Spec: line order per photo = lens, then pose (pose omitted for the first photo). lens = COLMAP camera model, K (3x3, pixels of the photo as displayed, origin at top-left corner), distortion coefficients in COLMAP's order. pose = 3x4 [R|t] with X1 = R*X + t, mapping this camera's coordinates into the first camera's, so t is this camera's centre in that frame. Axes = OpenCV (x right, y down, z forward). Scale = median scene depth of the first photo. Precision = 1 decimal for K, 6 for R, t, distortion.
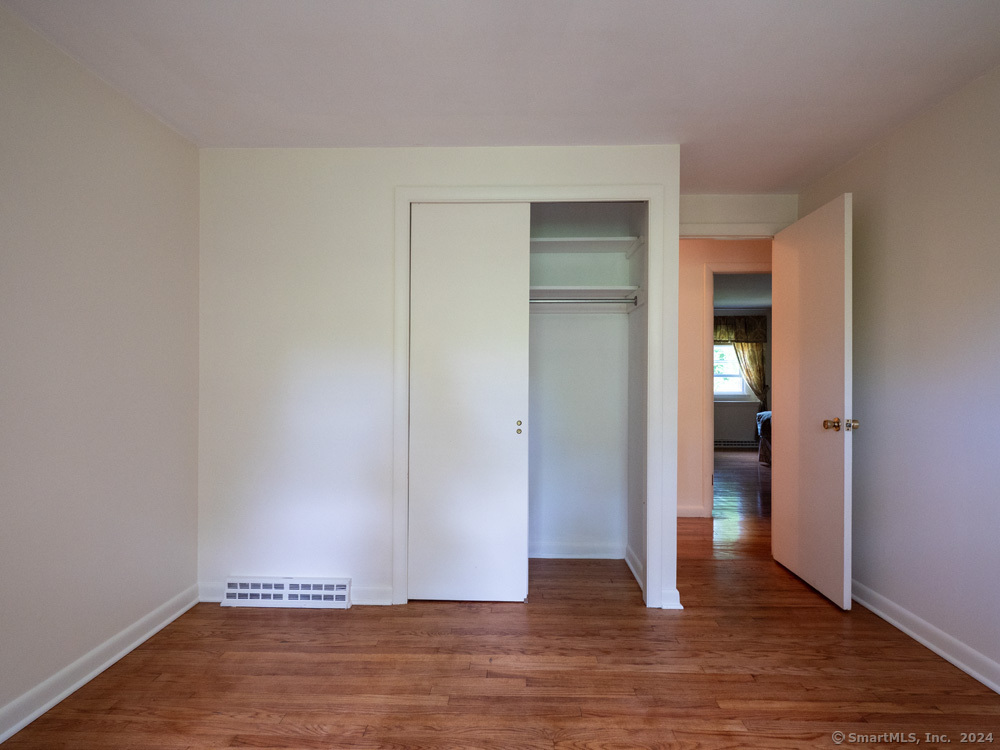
lens RADIAL K [[525.6, 0, 500.0], [0, 525.6, 378.1], [0, 0, 1]] dist [0.000150, 0.000024]
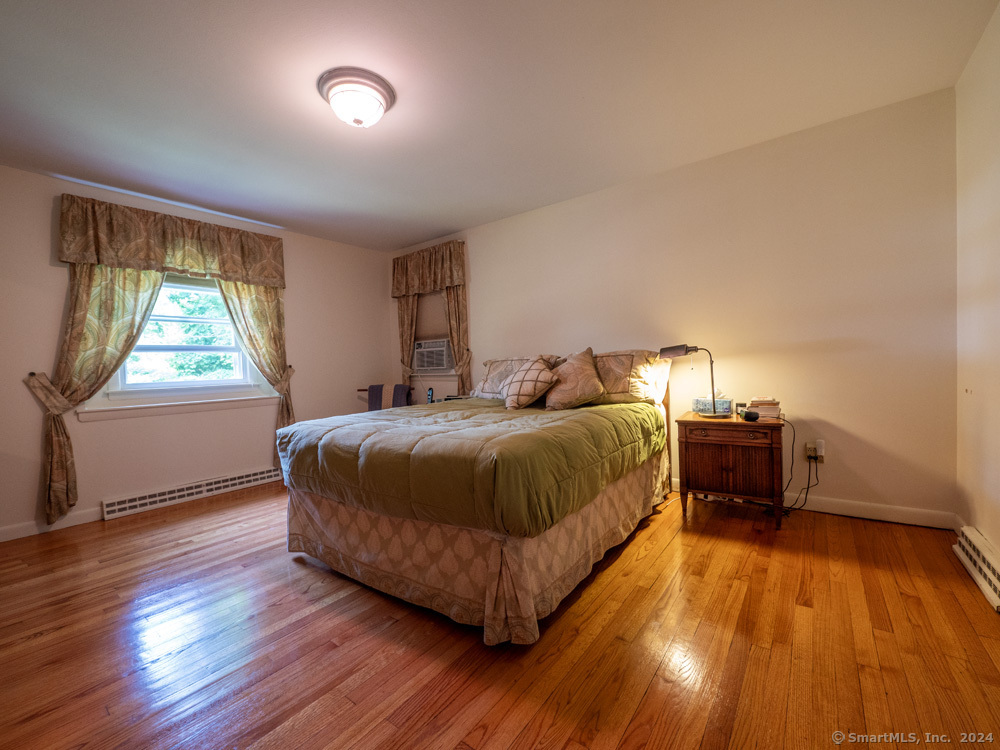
lens RADIAL K [[424.7, 0, 500.5], [0, 424.7, 378.7], [0, 0, 1]] dist [0.000202, 0.000038]
pose [[0.578492, -0.049704, 0.814172, 0.268788], [0.037393, 0.998708, 0.034400, 0.020988], [-0.814830, 0.010544, 0.579604, 0.554720]]
